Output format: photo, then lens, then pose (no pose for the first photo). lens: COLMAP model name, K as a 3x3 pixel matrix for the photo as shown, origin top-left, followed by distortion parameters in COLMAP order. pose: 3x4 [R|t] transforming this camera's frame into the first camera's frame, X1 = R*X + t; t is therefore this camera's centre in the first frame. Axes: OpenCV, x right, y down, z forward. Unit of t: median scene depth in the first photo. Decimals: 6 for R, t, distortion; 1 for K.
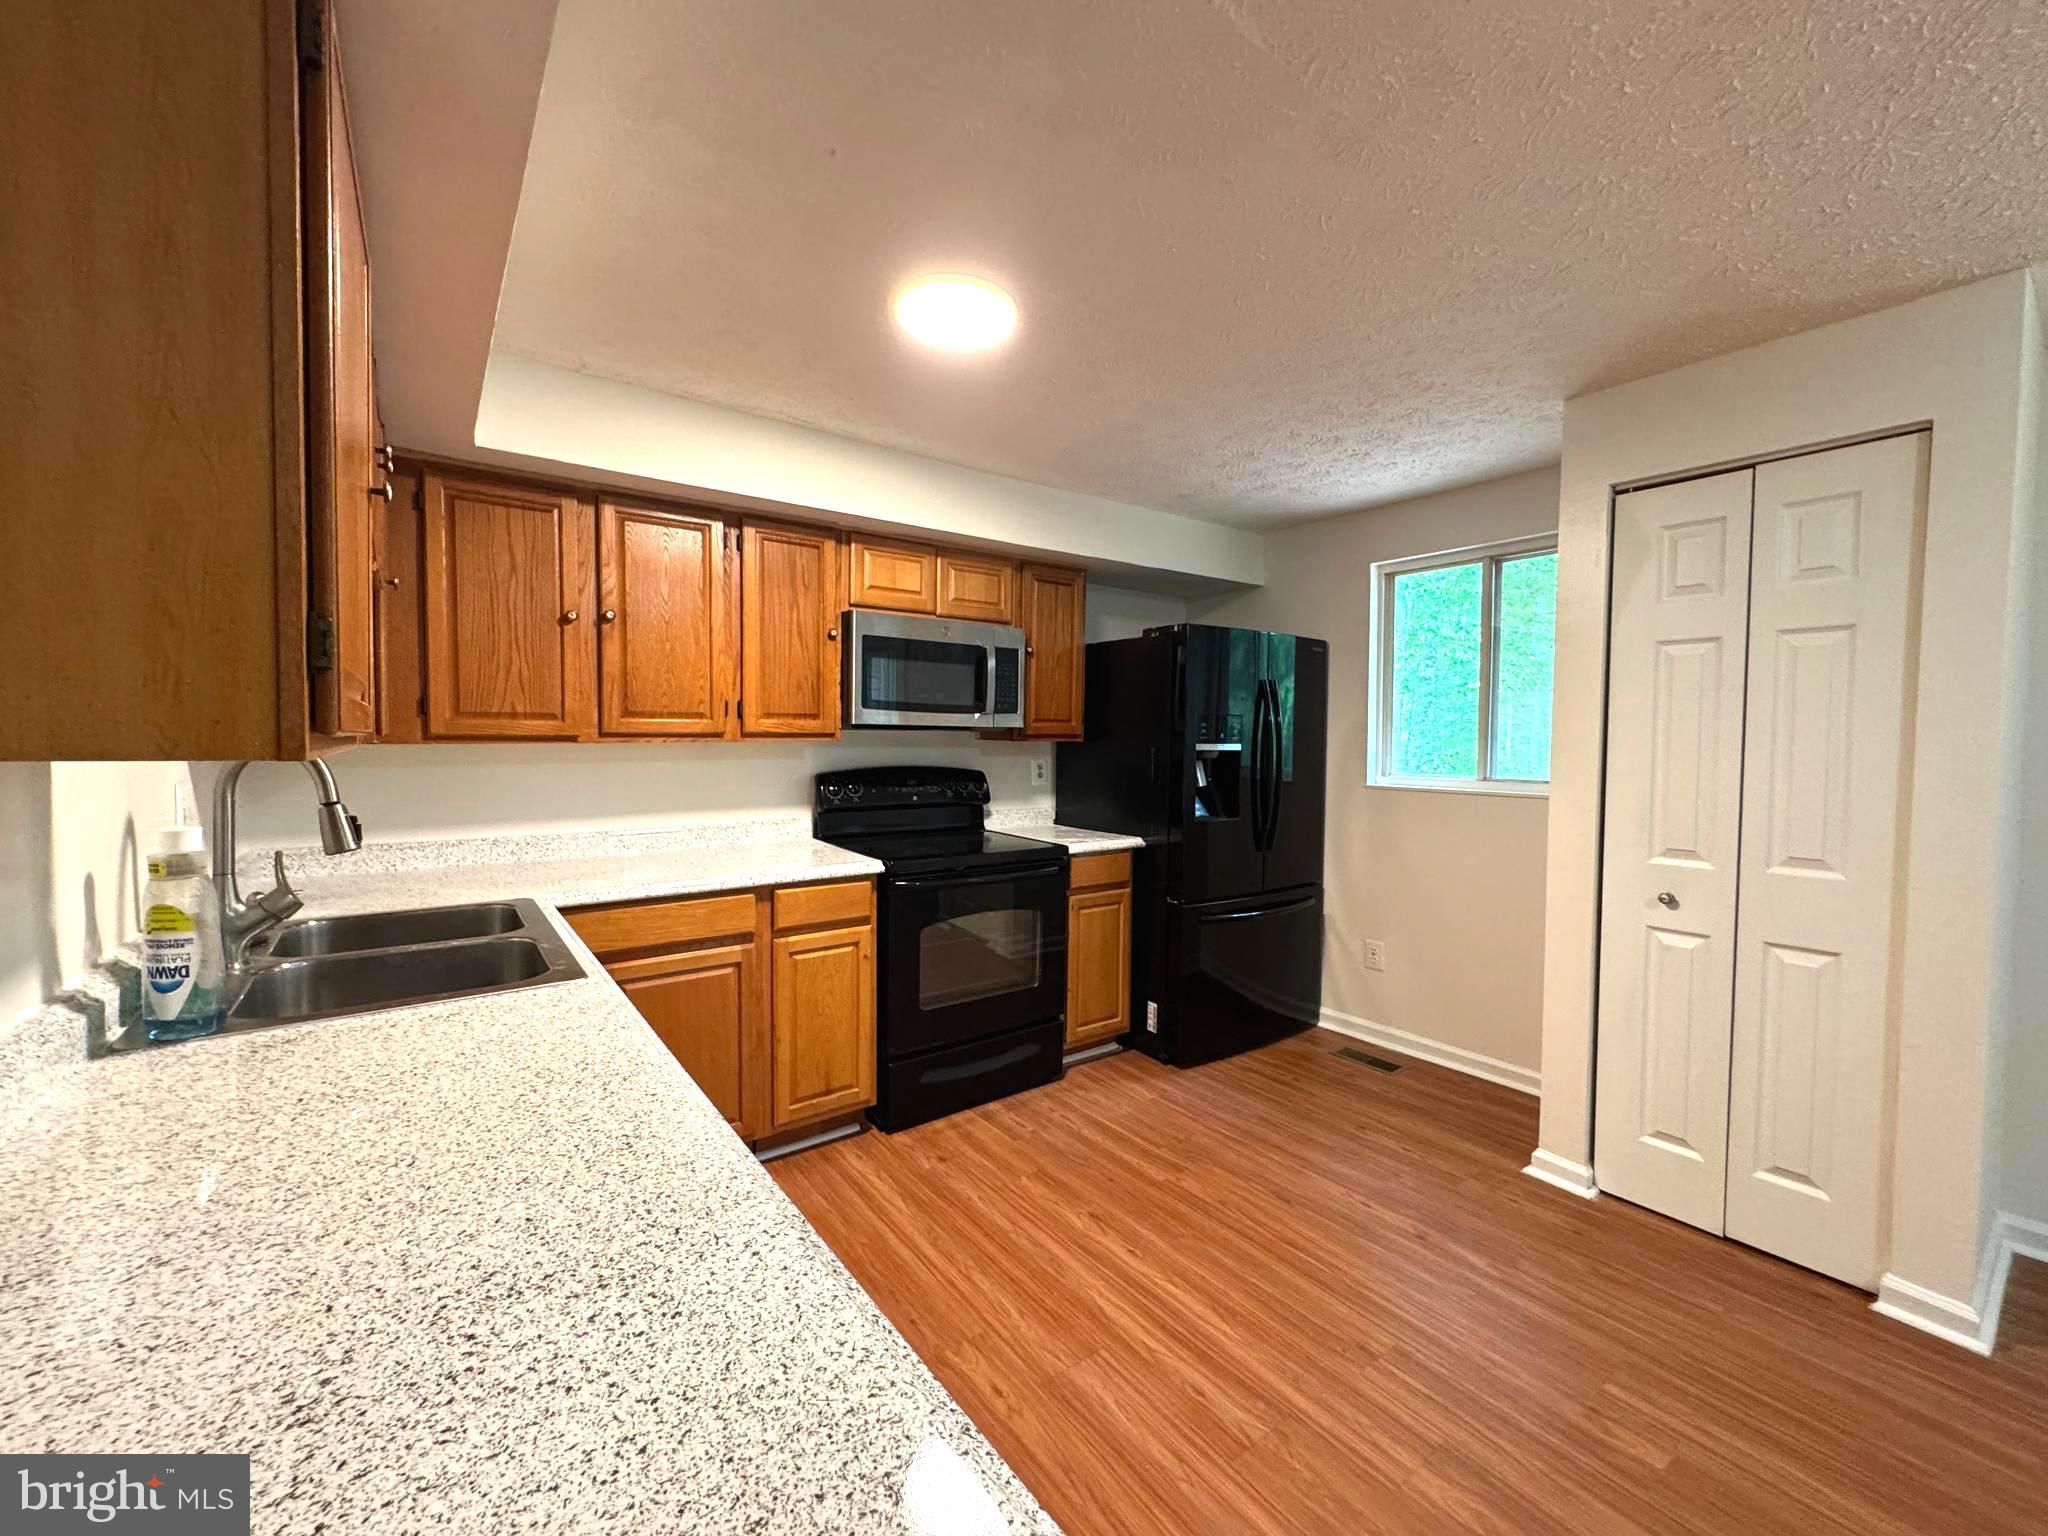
lens RADIAL K [[816.8, 0, 1024.4], [0, 816.8, 766.9], [0, 0, 1]] dist [-0.001872, -0.000233]
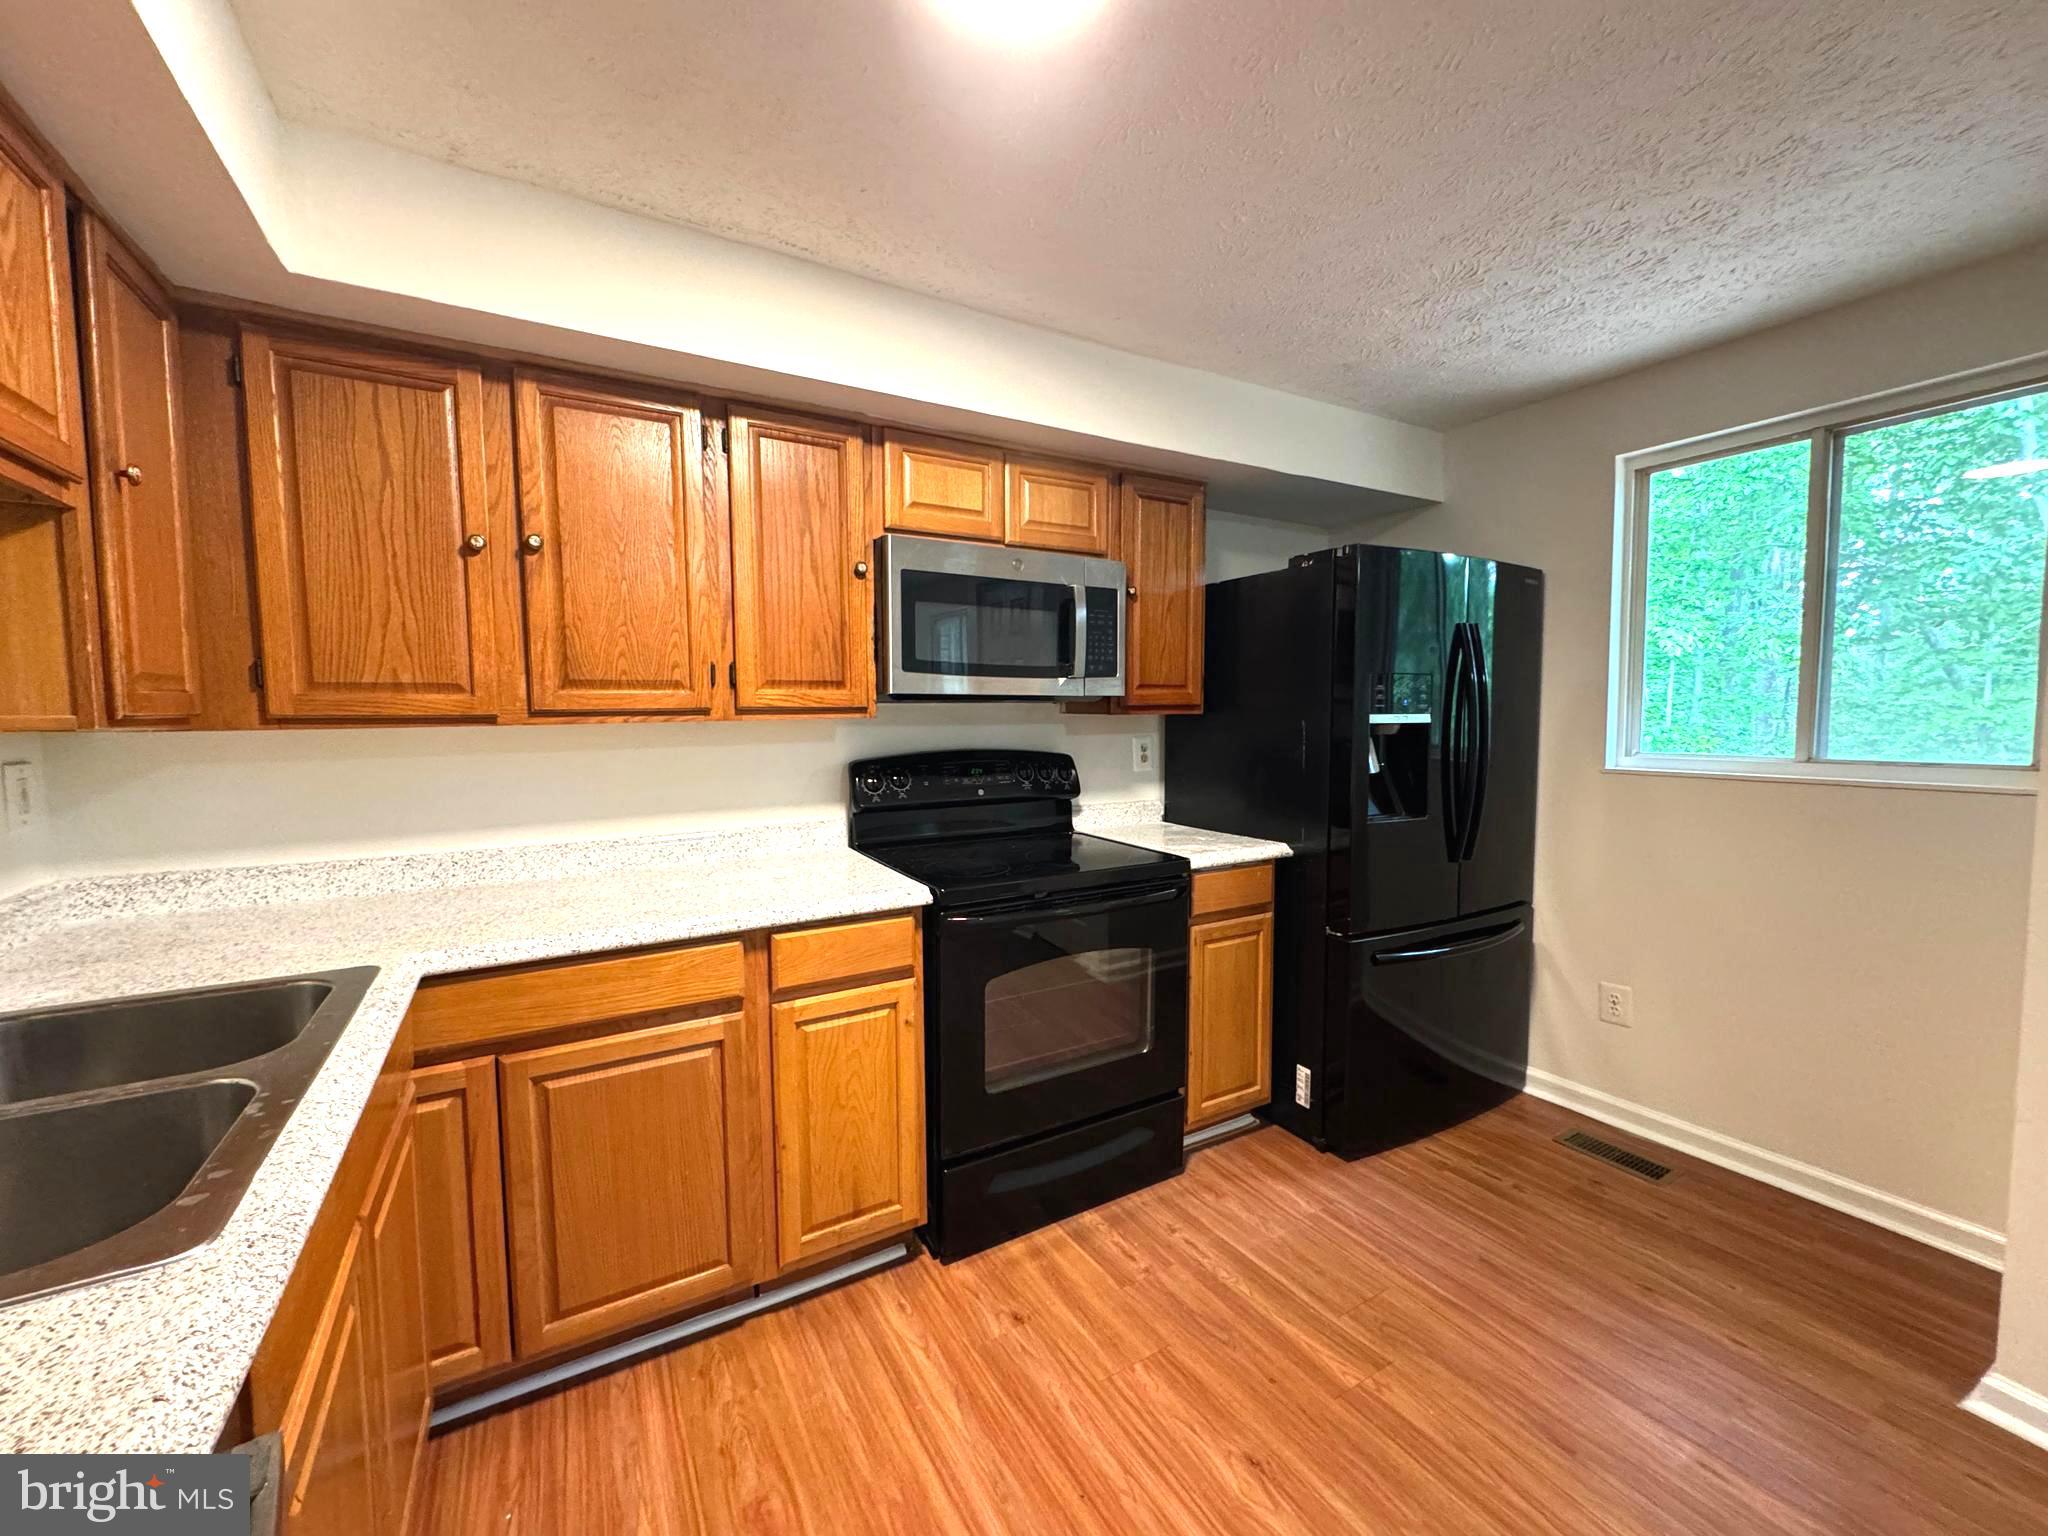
lens RADIAL K [[816.8, 0, 1024.4], [0, 816.8, 766.9], [0, 0, 1]] dist [-0.001872, -0.000233]
pose [[0.994407, -0.008338, -0.105283, -0.016954], [0.011446, 0.999515, 0.028954, -0.007704], [0.104991, -0.029997, 0.994021, 0.302198]]
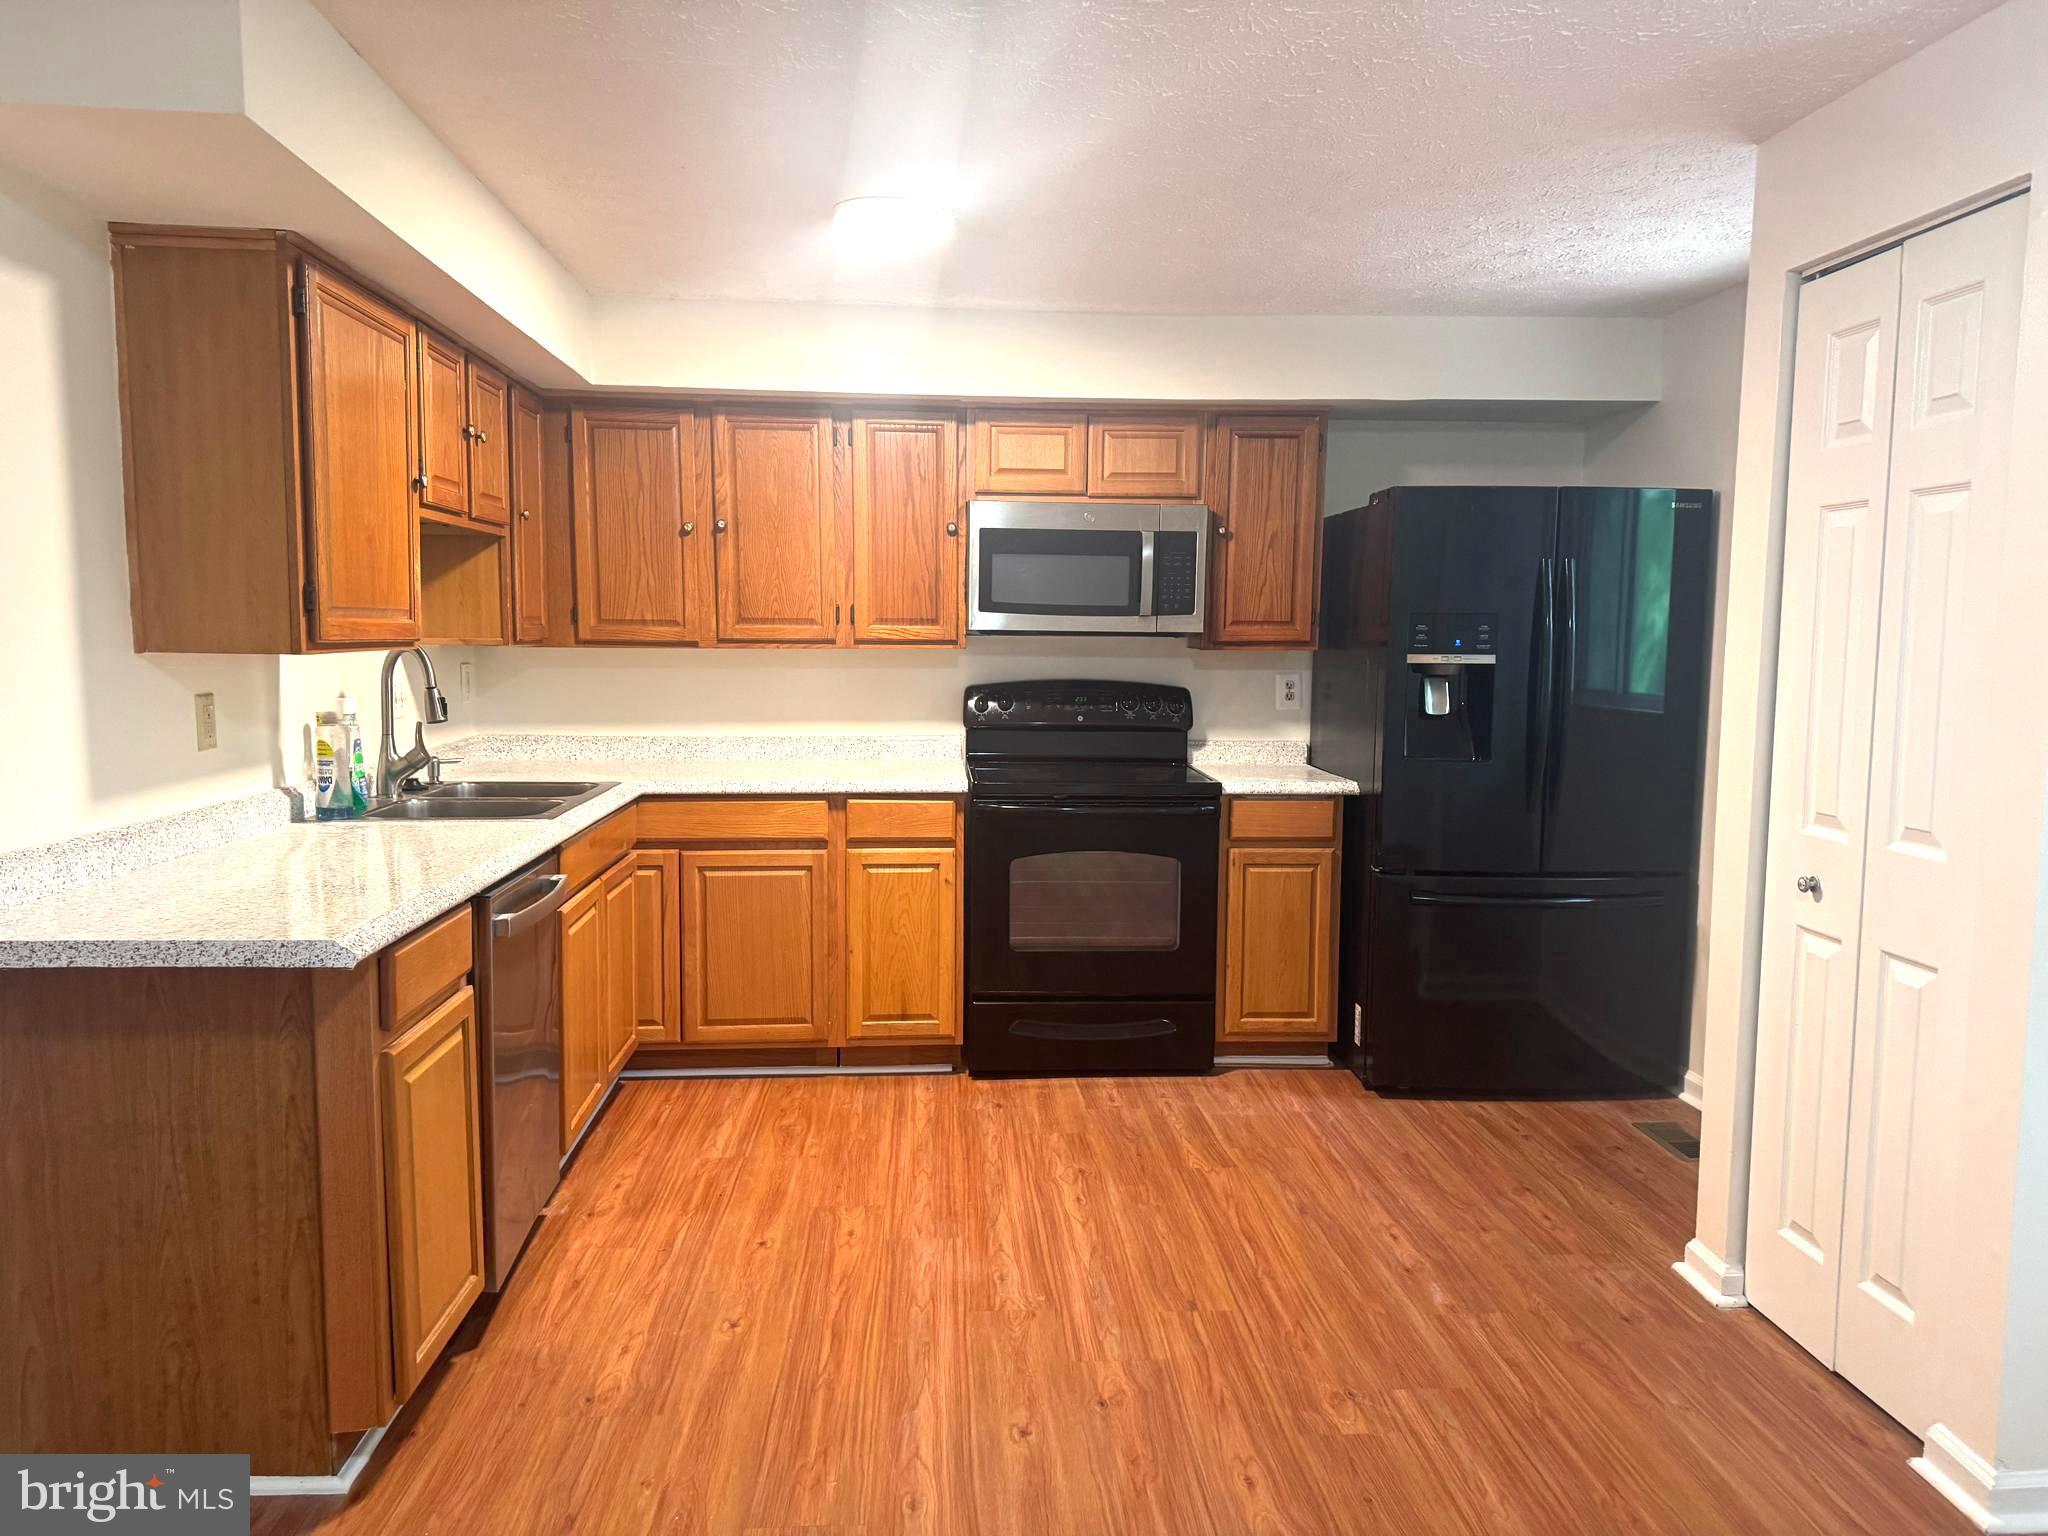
lens RADIAL K [[1433.7, 0, 1022.9], [0, 1433.7, 774.4], [0, 0, 1]] dist [0.153655, -0.204397]
pose [[0.843393, 0.053287, -0.534648, 0.716436], [-0.022538, 0.997703, 0.063885, 0.003944], [0.536824, -0.041831, 0.842657, -0.314867]]
